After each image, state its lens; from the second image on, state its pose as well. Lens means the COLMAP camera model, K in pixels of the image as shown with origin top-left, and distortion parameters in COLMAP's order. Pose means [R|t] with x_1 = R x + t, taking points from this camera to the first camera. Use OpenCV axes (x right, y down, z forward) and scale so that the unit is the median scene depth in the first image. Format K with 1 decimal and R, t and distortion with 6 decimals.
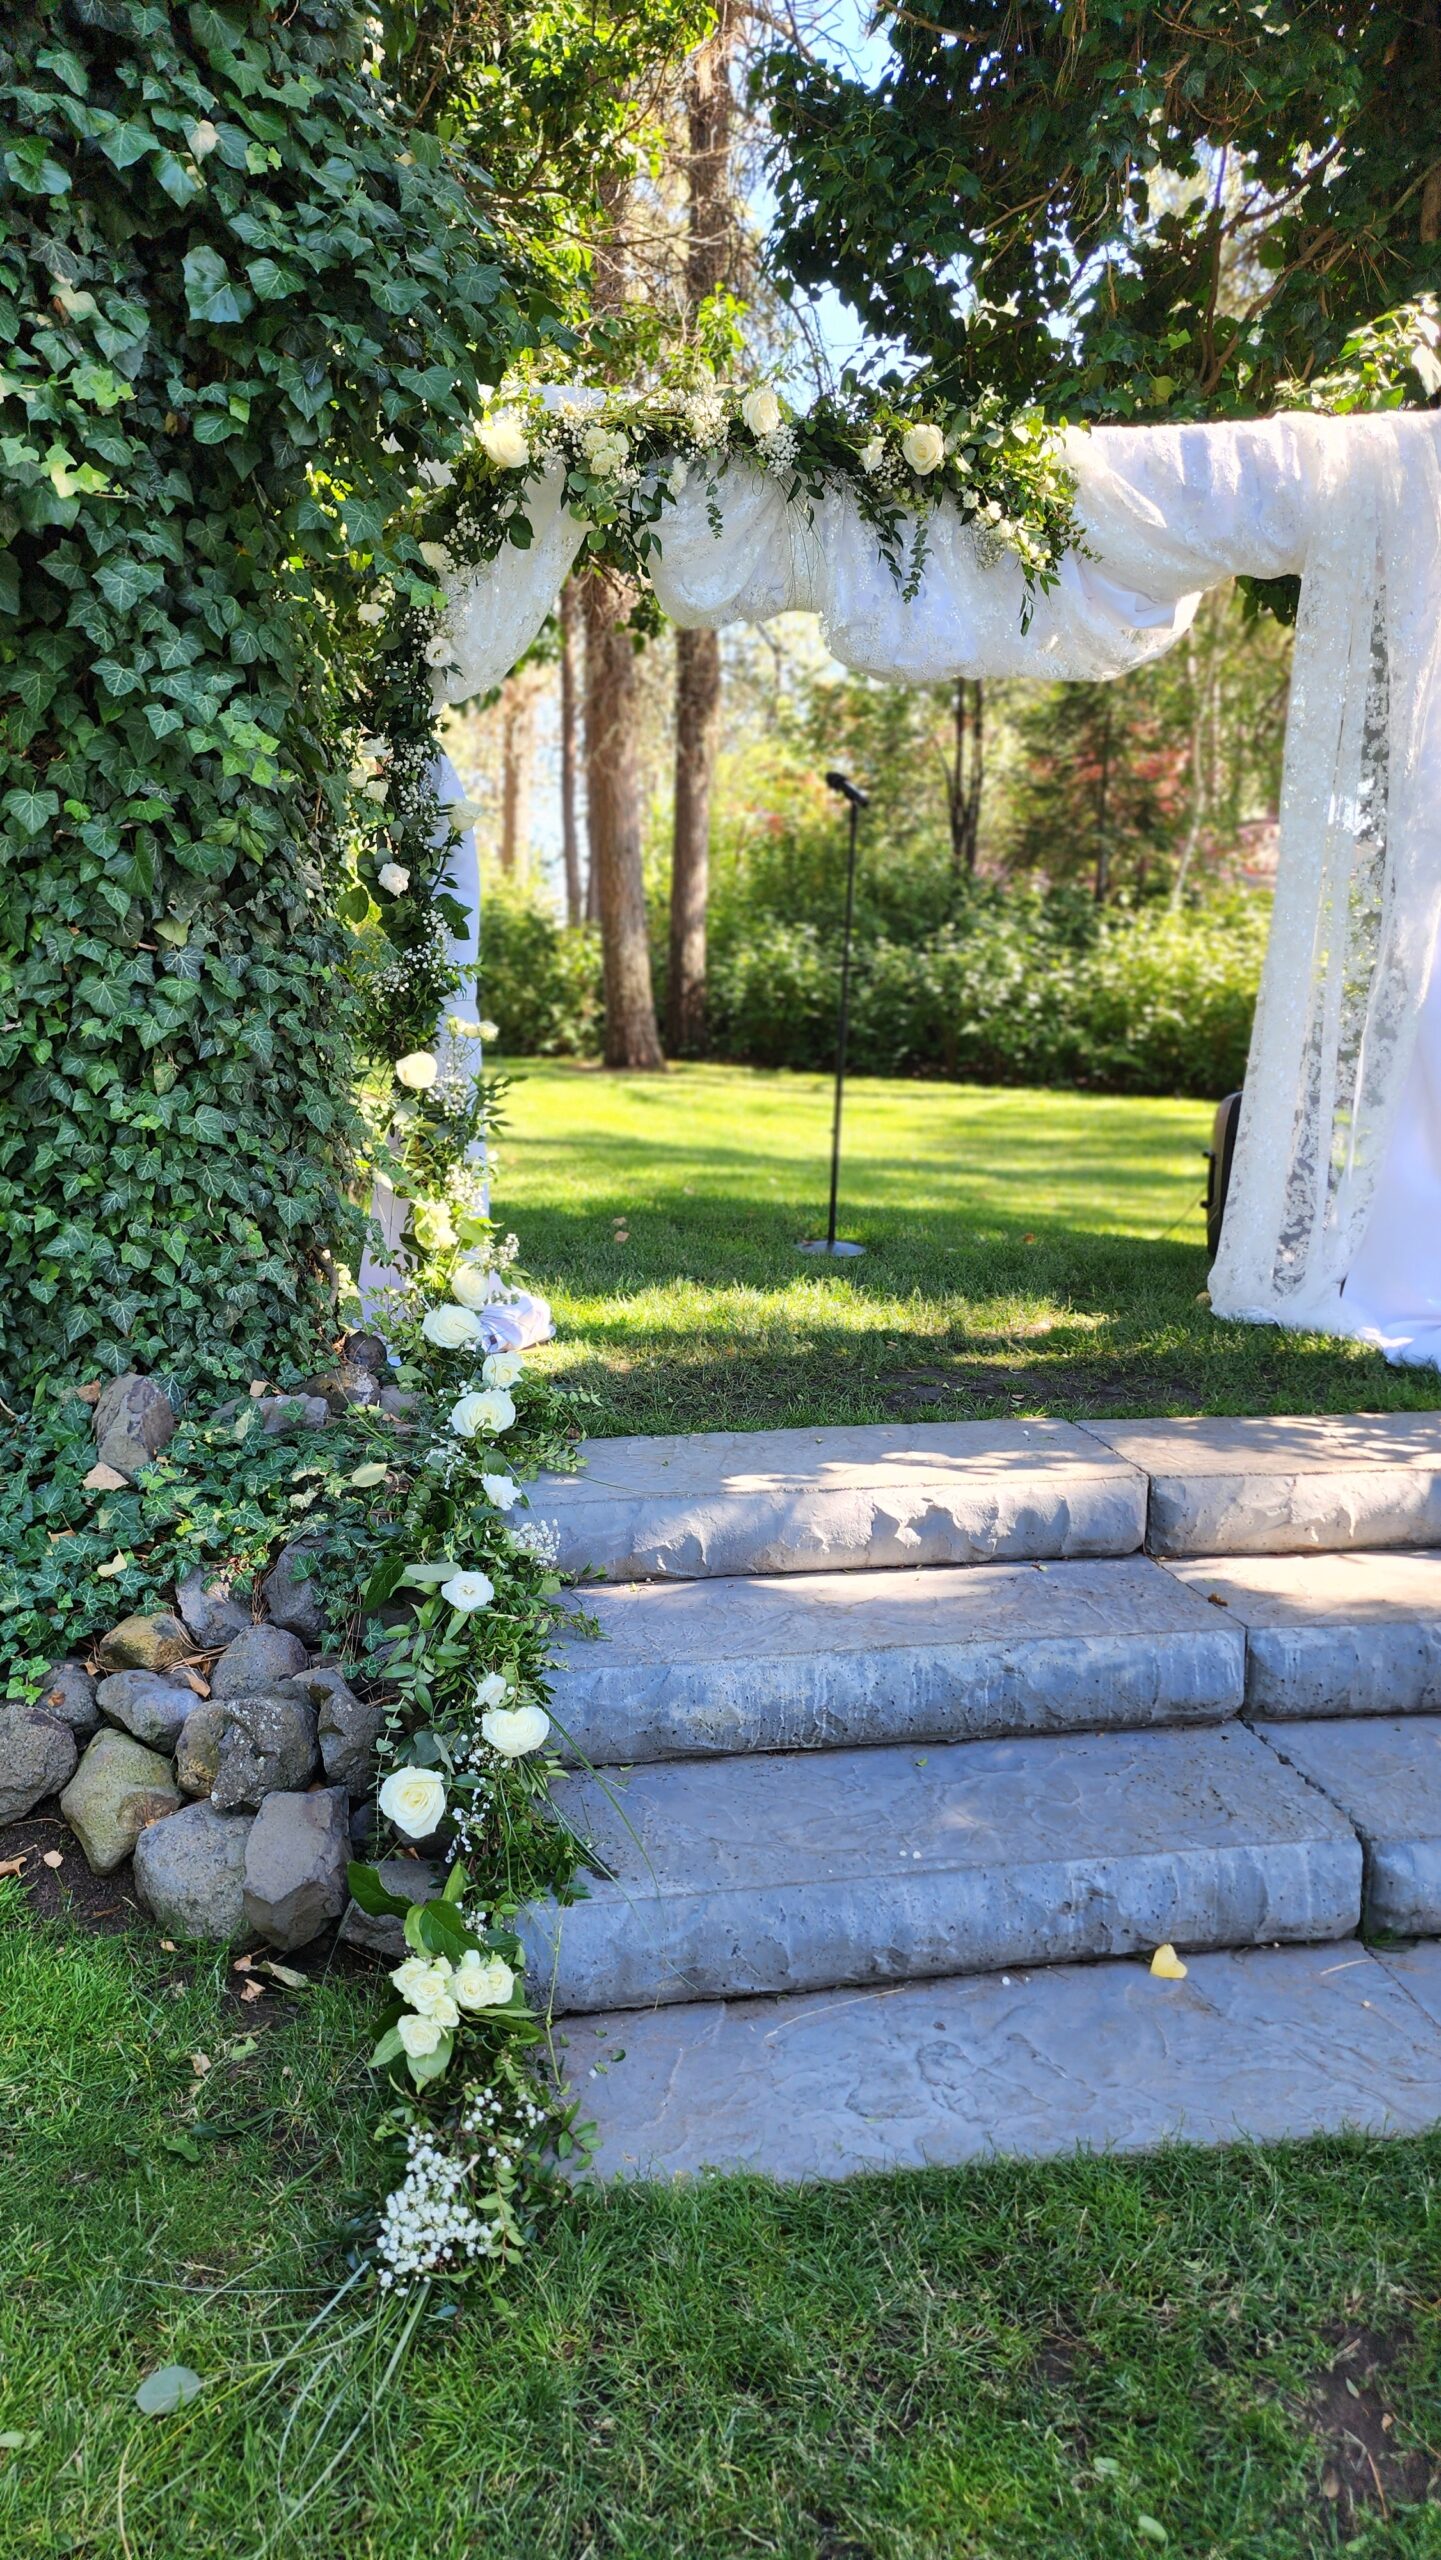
lens RADIAL K [[1643.4, 0, 720.5], [0, 1643.4, 1280.0], [0, 0, 1]] dist [0.063230, -0.041129]
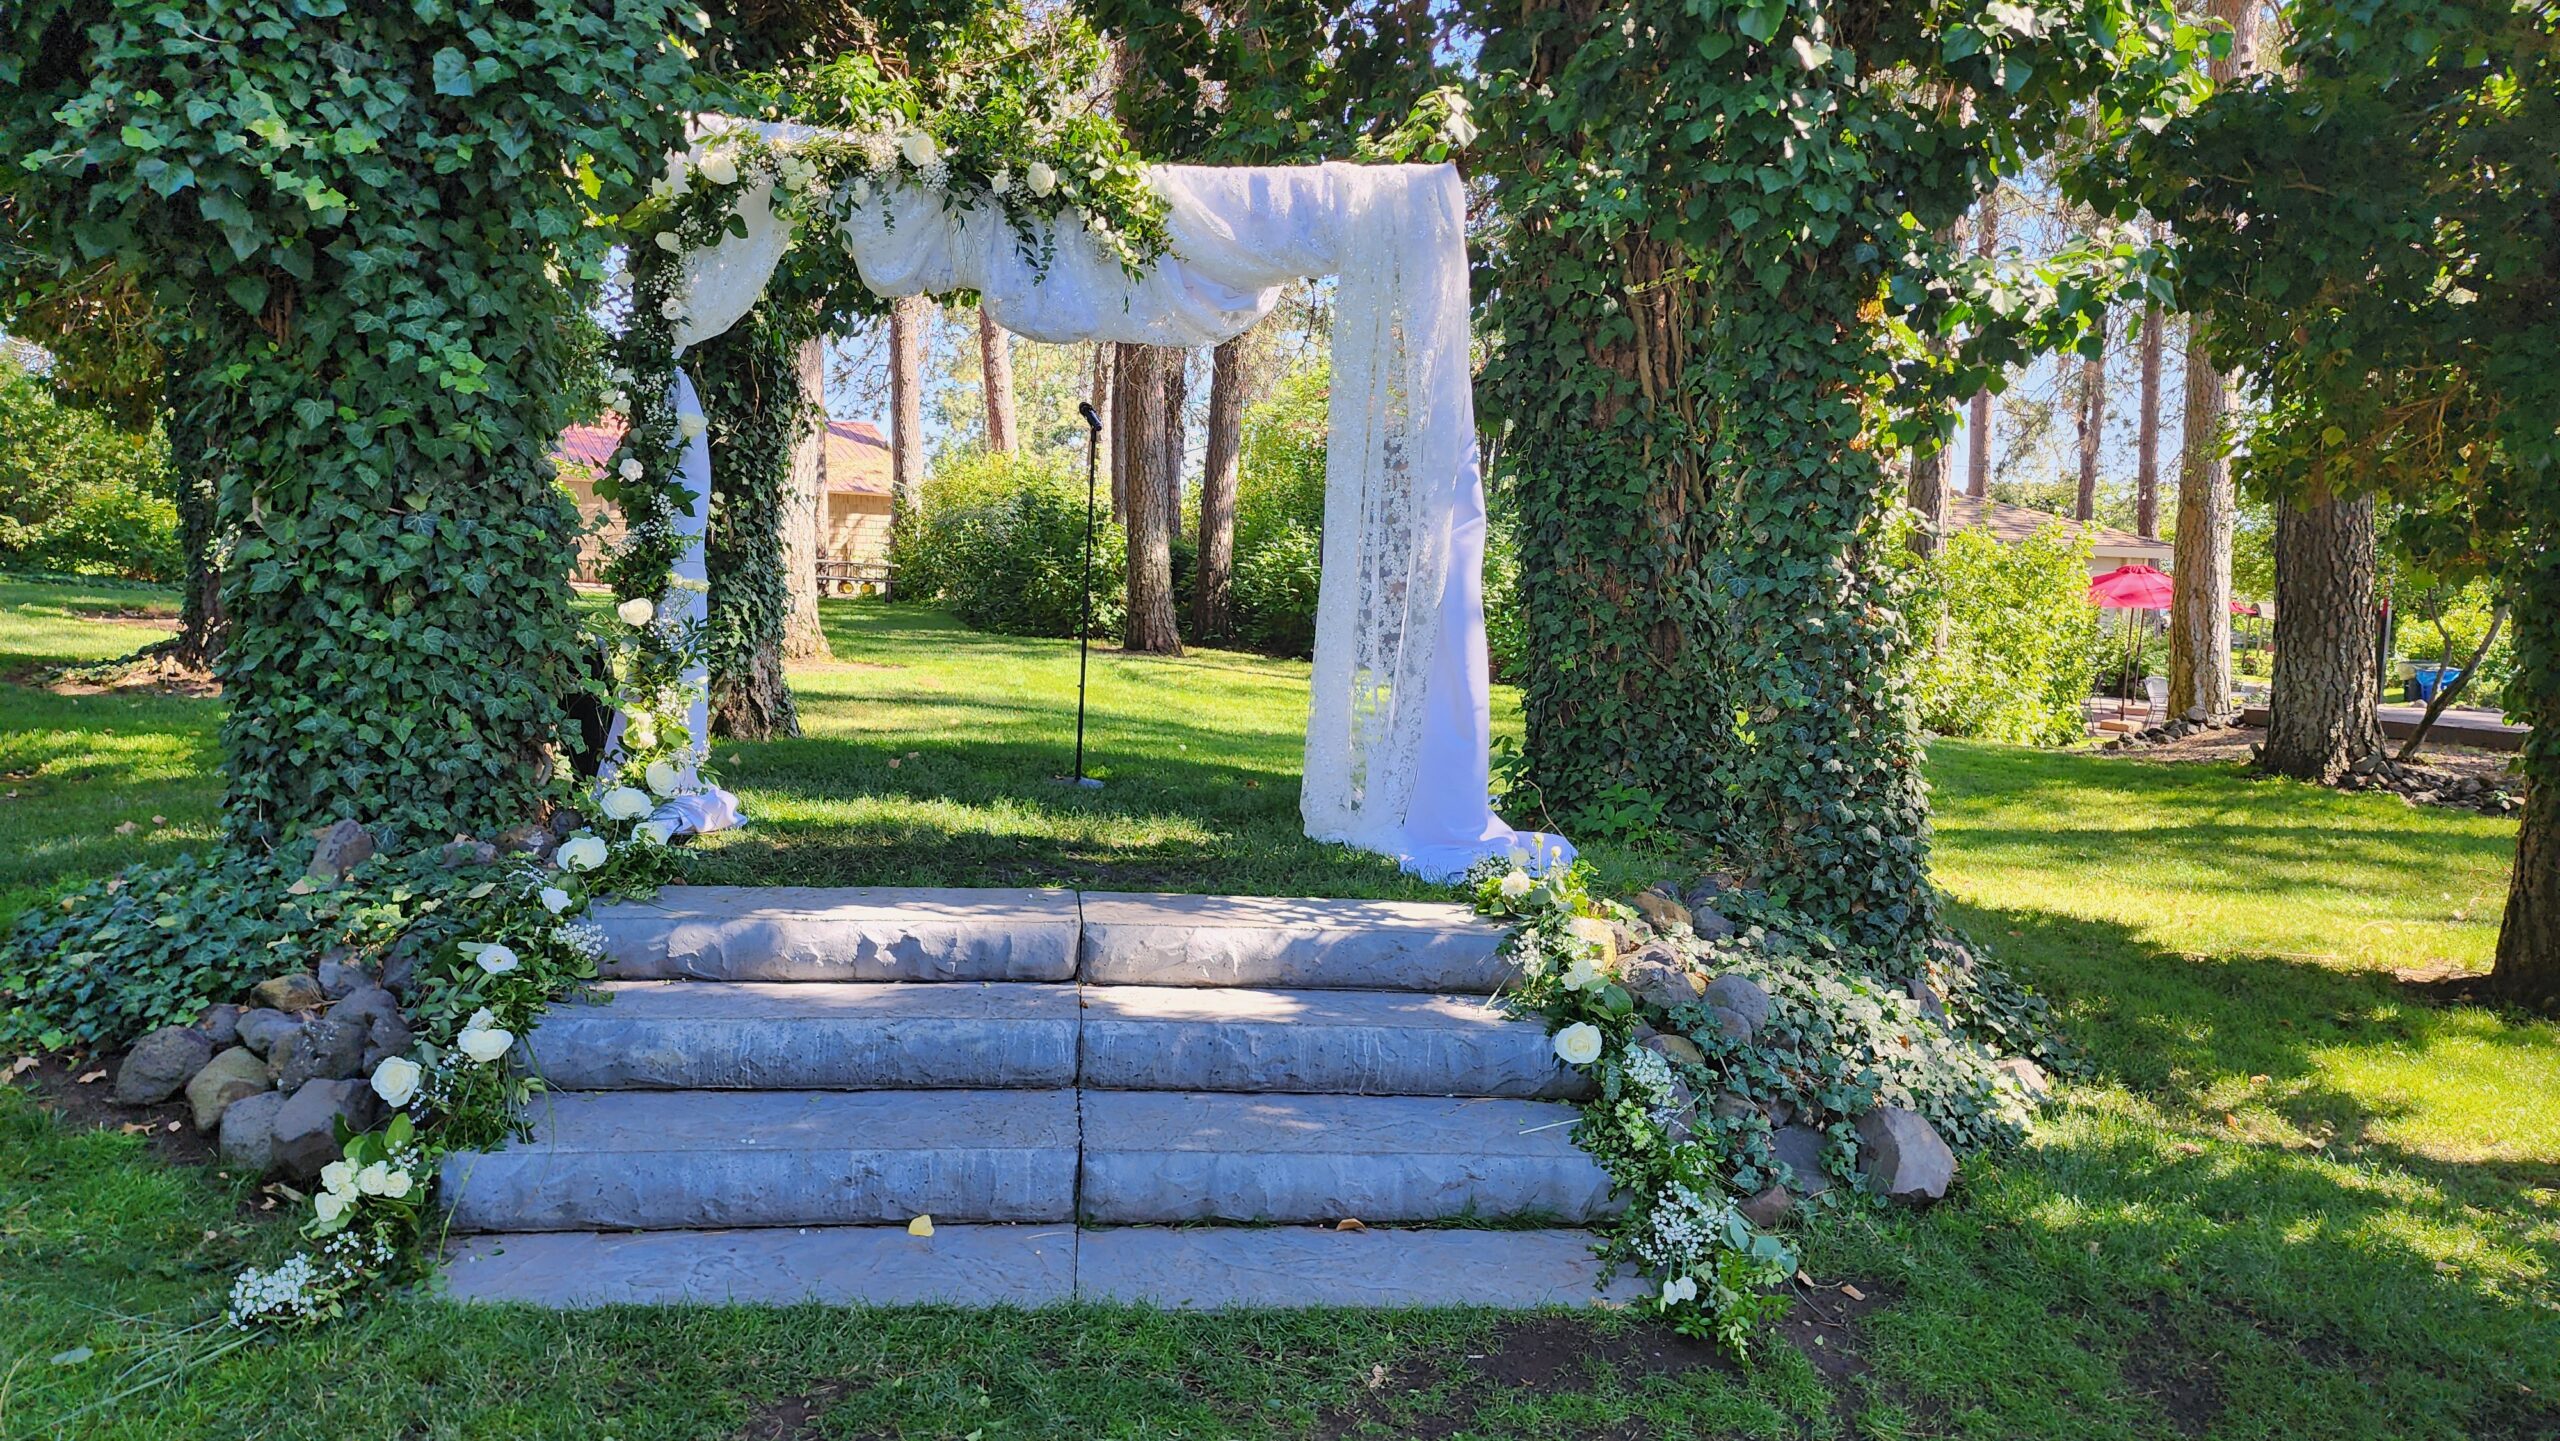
lens RADIAL K [[1643.4, 0, 1305.0], [0, 1643.4, 707.9], [0, 0, 1]] dist [0.063230, -0.041129]
pose [[0.998579, 0.042206, -0.032539, 0.464086], [-0.045331, 0.993730, -0.102202, 0.070219], [0.028022, 0.103532, 0.994231, -0.346136]]
